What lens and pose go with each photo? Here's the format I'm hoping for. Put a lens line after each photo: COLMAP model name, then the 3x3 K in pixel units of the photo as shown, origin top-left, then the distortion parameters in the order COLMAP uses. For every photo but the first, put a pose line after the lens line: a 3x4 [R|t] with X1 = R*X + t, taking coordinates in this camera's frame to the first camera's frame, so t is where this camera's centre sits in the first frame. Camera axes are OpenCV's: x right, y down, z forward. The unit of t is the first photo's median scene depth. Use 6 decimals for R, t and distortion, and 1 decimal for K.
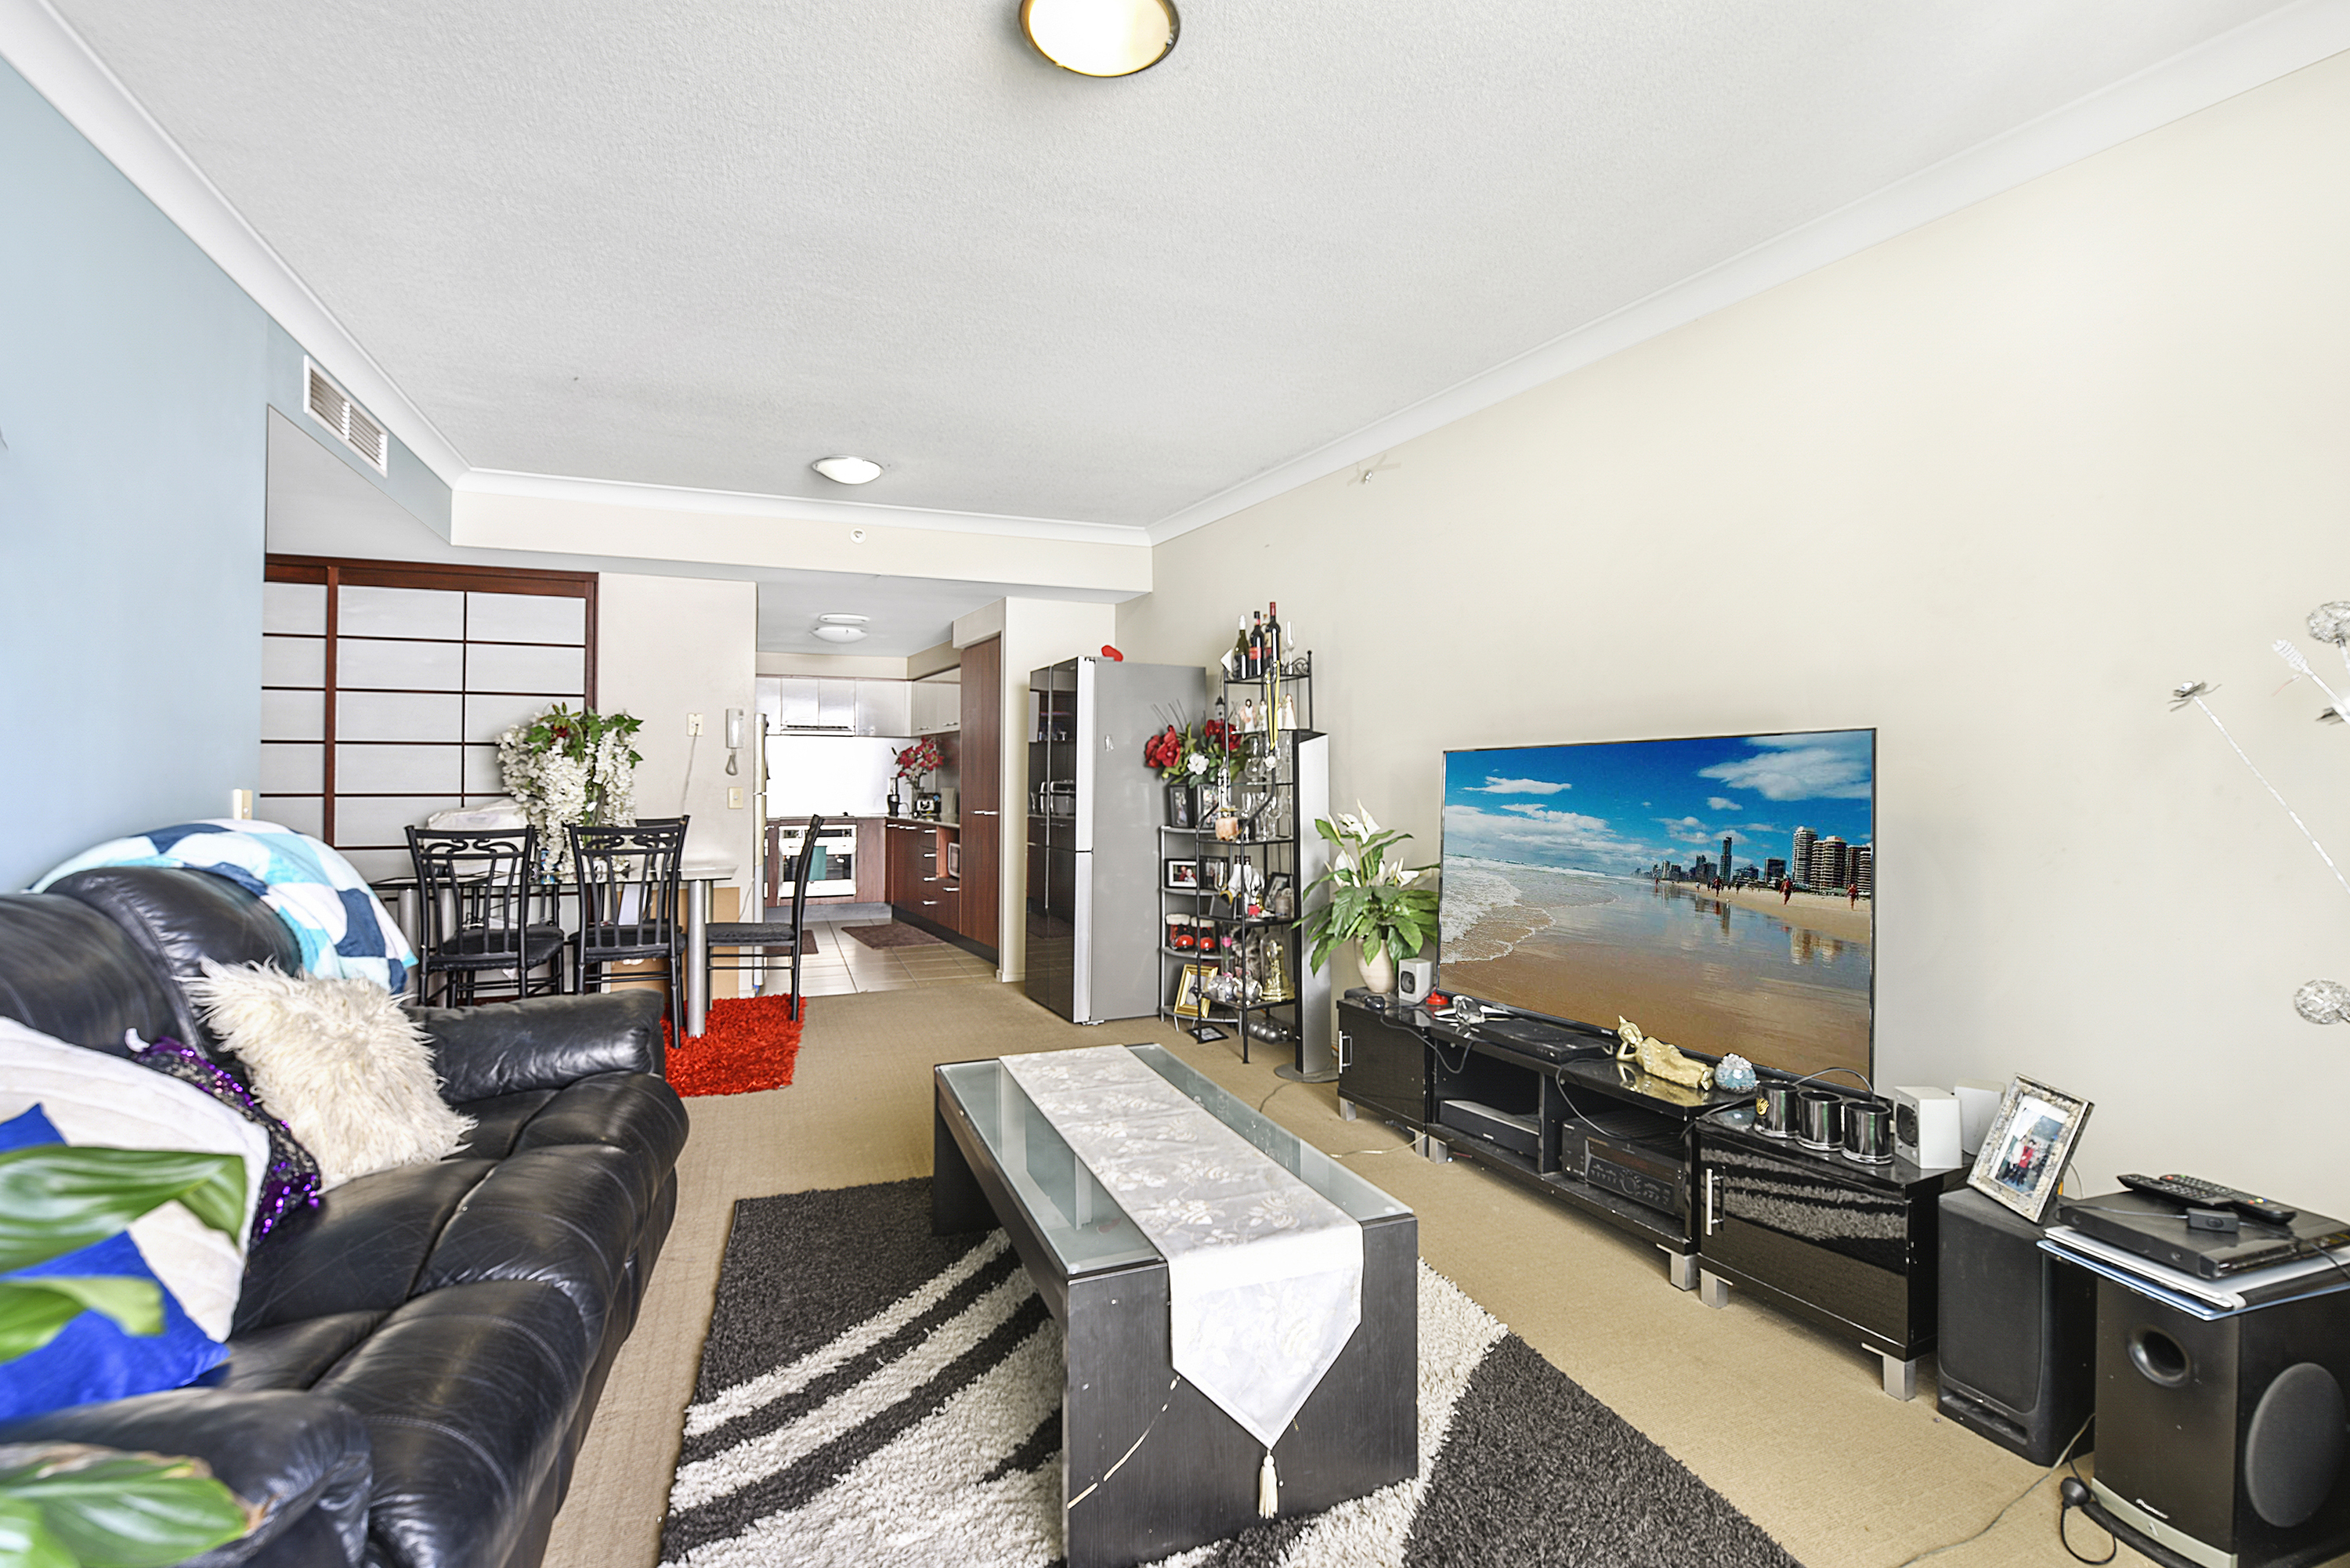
lens RADIAL K [[1036.8, 0, 1175.3], [0, 1036.8, 784.8], [0, 0, 1]] dist [0.001193, -0.000060]
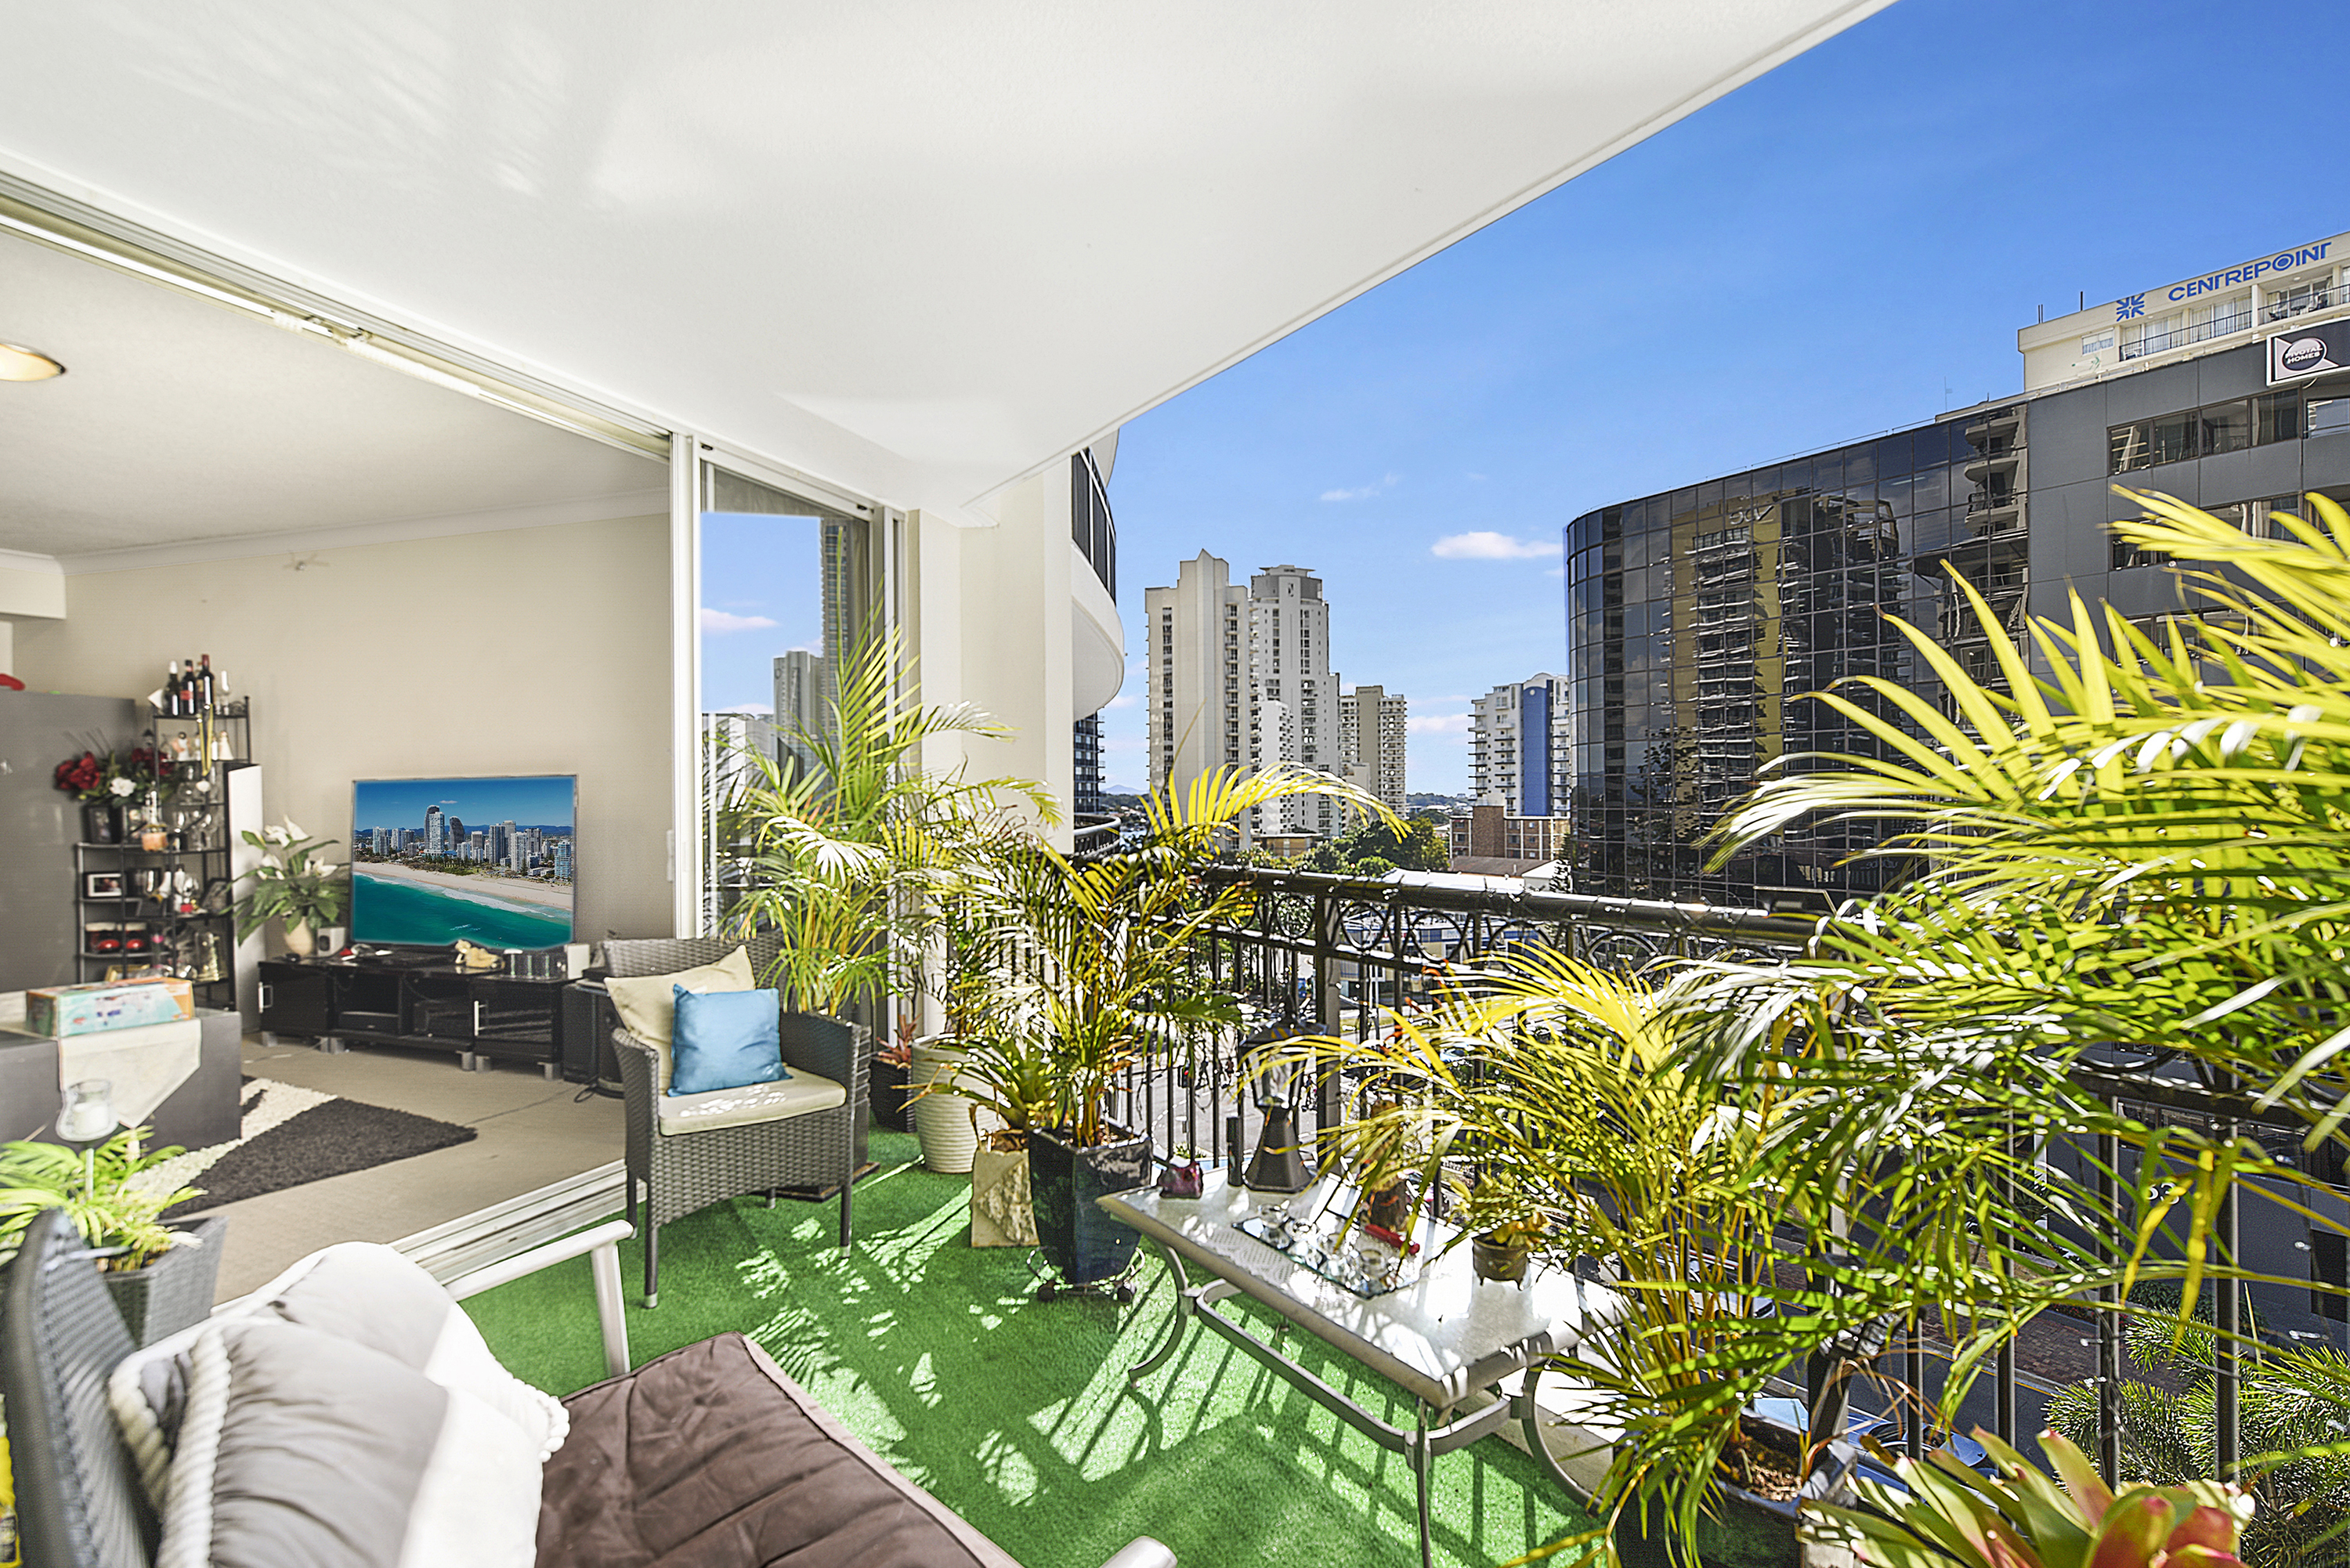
lens RADIAL K [[1036.8, 0, 1144.5], [0, 1036.8, 798.3], [0, 0, 1]] dist [0.001193, -0.000060]
pose [[0.714131, -0.008827, 0.699956, 0.026310], [0.007581, 0.999959, 0.004875, -0.004883], [-0.699971, 0.001825, 0.714169, -0.620874]]
